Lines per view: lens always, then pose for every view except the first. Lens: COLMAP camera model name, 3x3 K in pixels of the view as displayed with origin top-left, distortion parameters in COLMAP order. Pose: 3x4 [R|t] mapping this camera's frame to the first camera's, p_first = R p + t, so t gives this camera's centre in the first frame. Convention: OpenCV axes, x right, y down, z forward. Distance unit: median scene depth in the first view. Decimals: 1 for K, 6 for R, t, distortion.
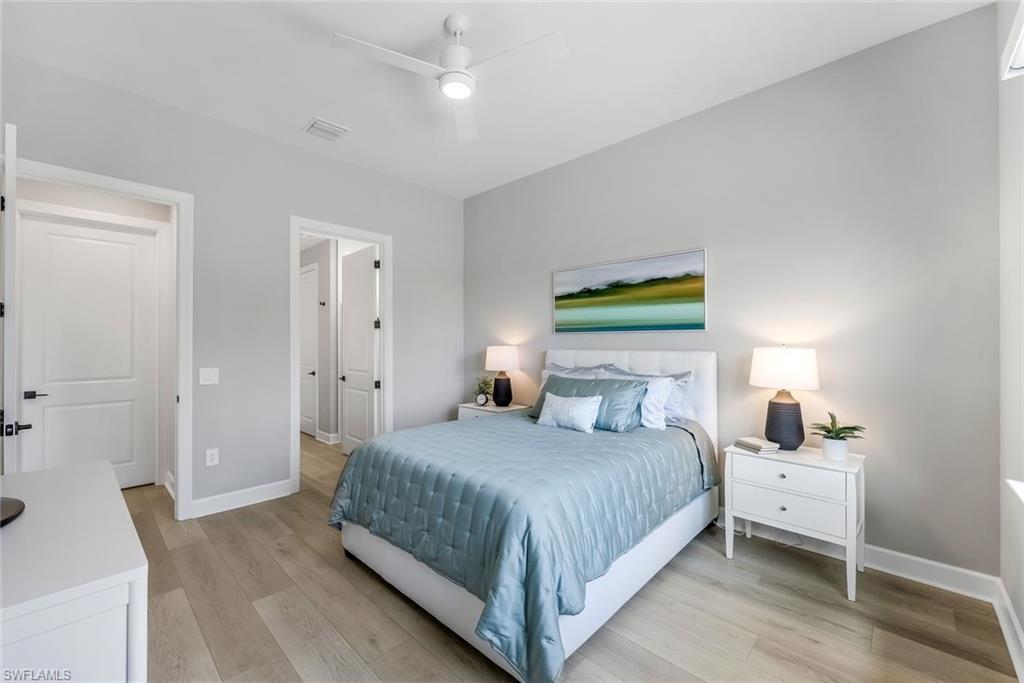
lens RADIAL K [[412.5, 0, 509.8], [0, 412.5, 340.3], [0, 0, 1]] dist [0.000333, 0.000336]
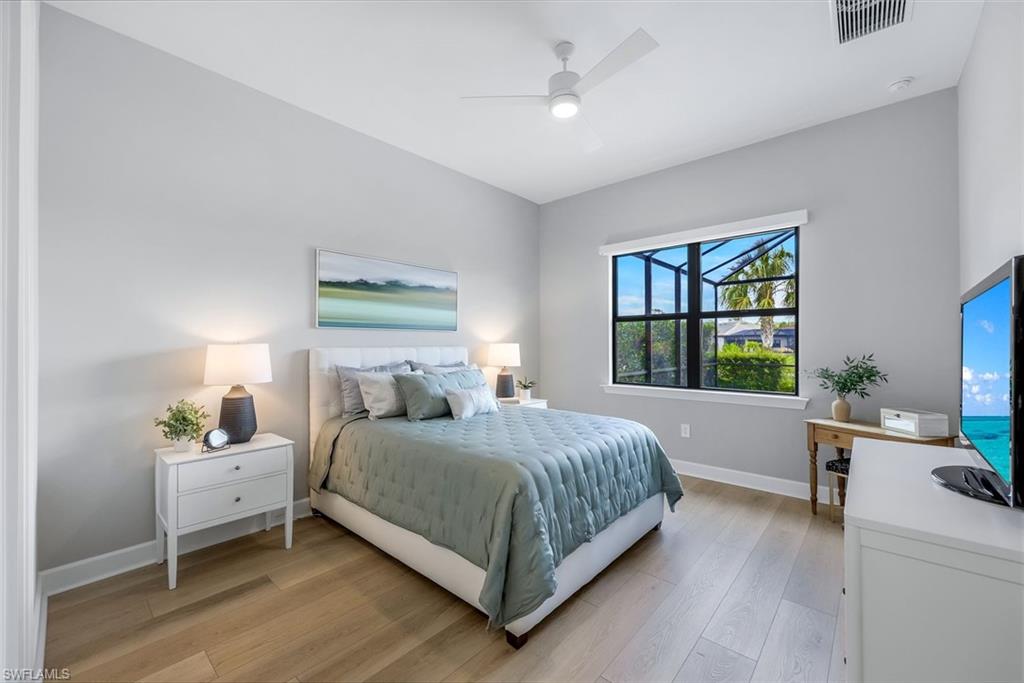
lens RADIAL K [[413.8, 0, 497.8], [0, 413.8, 339.2], [0, 0, 1]] dist [-0.003315, -0.000191]
pose [[-0.020238, 0.002462, 0.999792, -0.697116], [-0.006072, 0.999978, -0.002586, 0.005763], [-0.999777, -0.006123, -0.020223, 0.676668]]
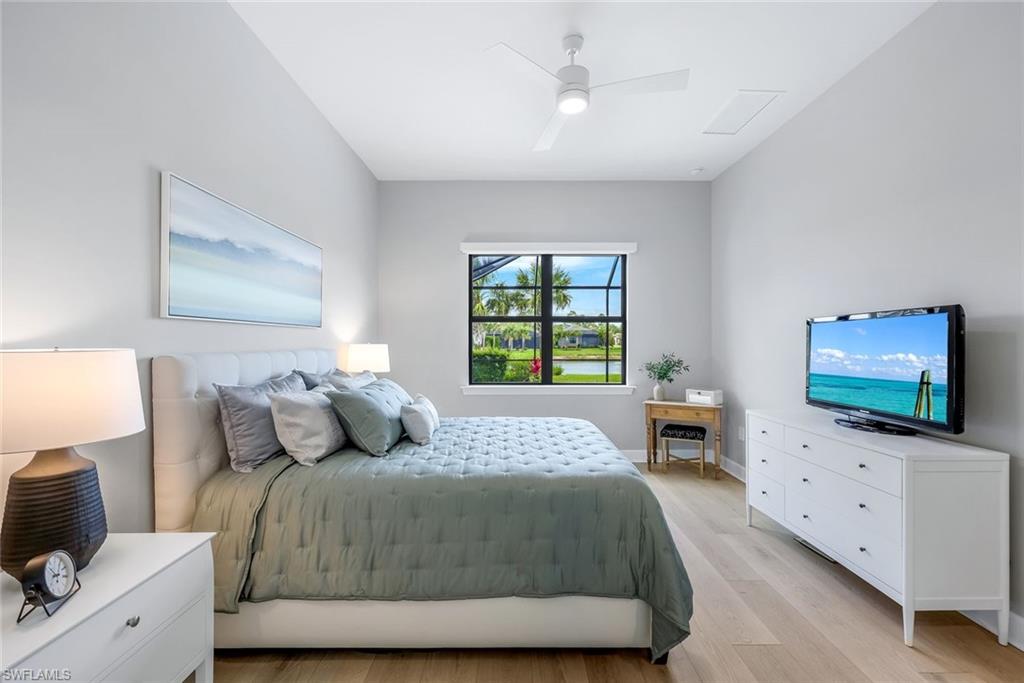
lens RADIAL K [[424.4, 0, 512.0], [0, 424.4, 341.5], [0, 0, 1]] dist [0.002684, 0.000109]
pose [[-0.696263, -0.011604, 0.717693, -0.464624], [-0.014164, 0.999897, 0.002426, 0.002315], [-0.717647, -0.008476, -0.696356, 1.058582]]
